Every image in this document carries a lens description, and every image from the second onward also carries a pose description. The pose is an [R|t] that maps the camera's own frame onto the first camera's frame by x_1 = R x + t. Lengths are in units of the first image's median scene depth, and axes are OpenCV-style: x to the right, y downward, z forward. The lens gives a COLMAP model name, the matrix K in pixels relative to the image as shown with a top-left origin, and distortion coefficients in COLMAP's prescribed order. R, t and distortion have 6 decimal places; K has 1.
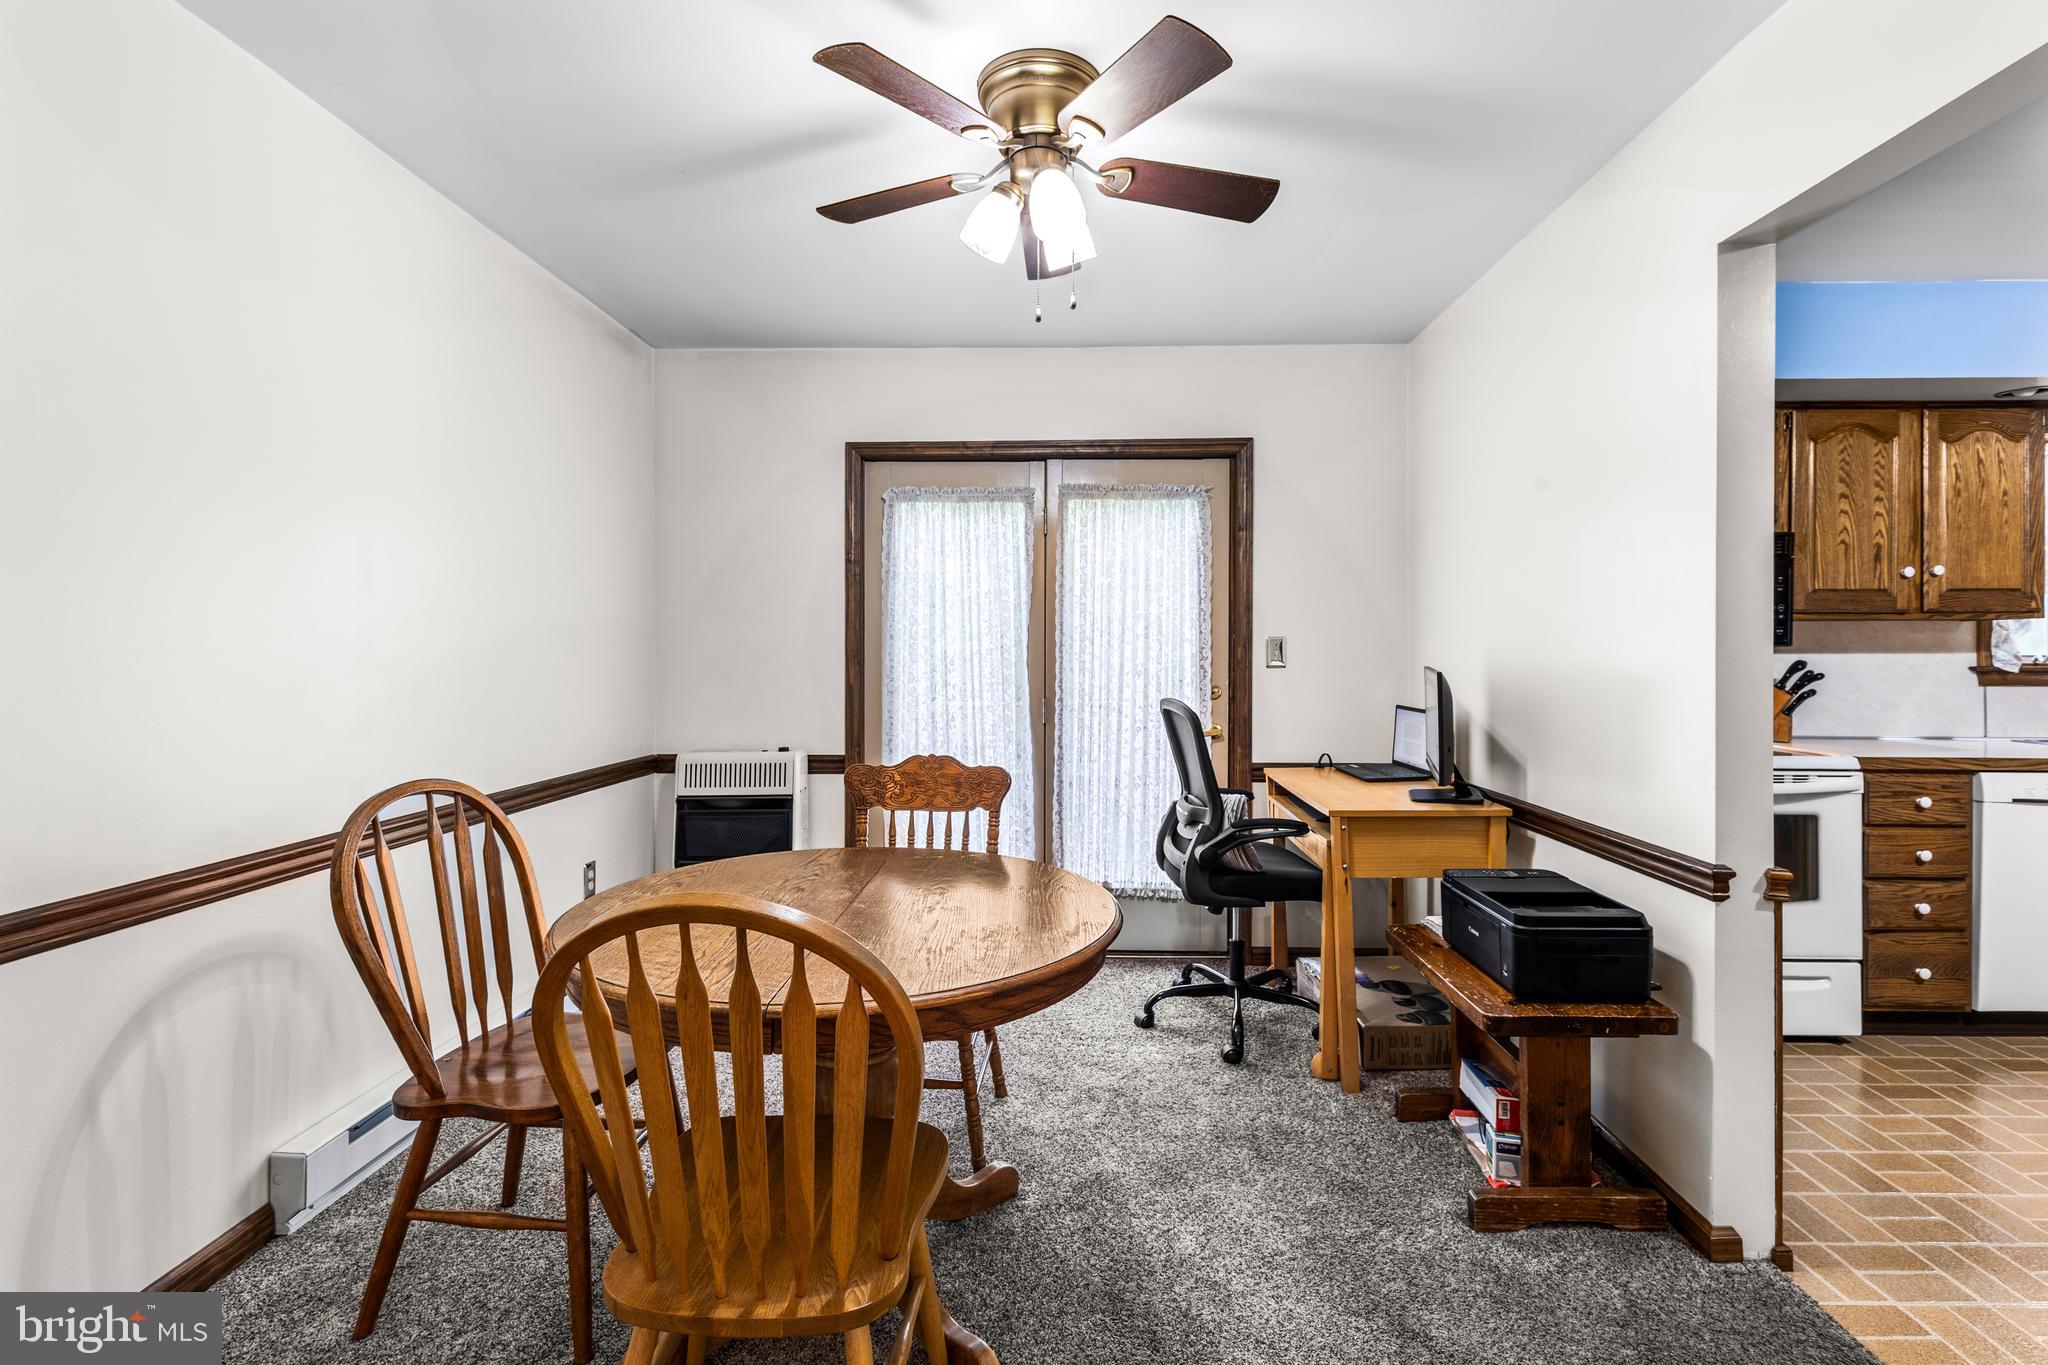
lens RADIAL K [[934.5, 0, 1029.8], [0, 934.5, 679.0], [0, 0, 1]] dist [-0.014424, -0.000291]
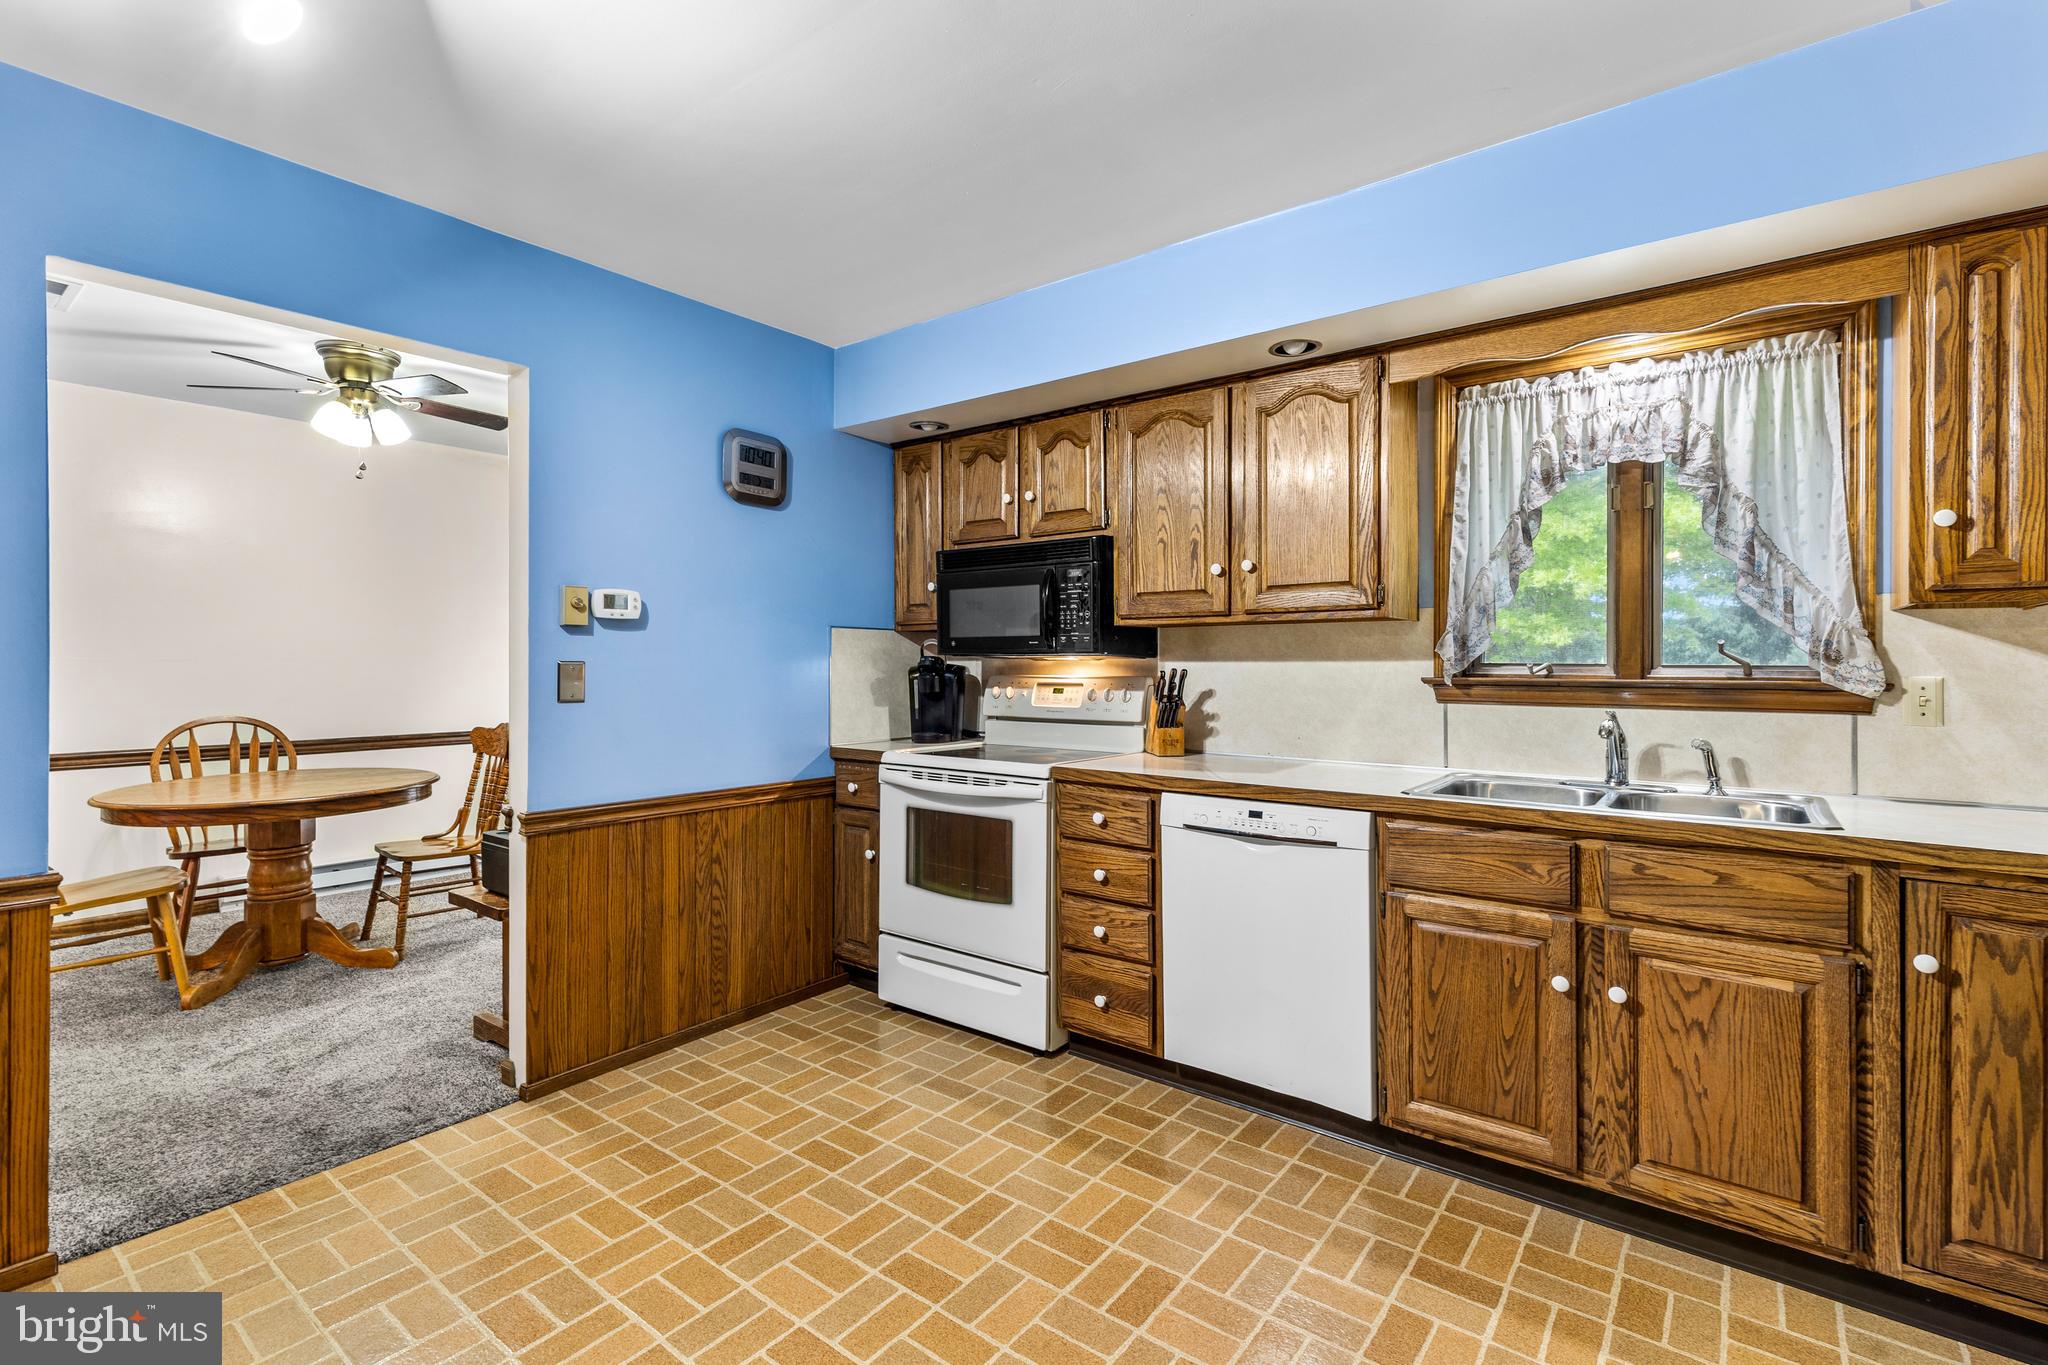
lens RADIAL K [[934.5, 0, 1016.2], [0, 934.5, 675.3], [0, 0, 1]] dist [-0.014424, -0.000291]
pose [[0.802564, 0.010633, -0.596471, 1.326400], [-0.018075, 0.999816, -0.006497, -0.004164], [0.596292, 0.015996, 0.802608, 0.162412]]
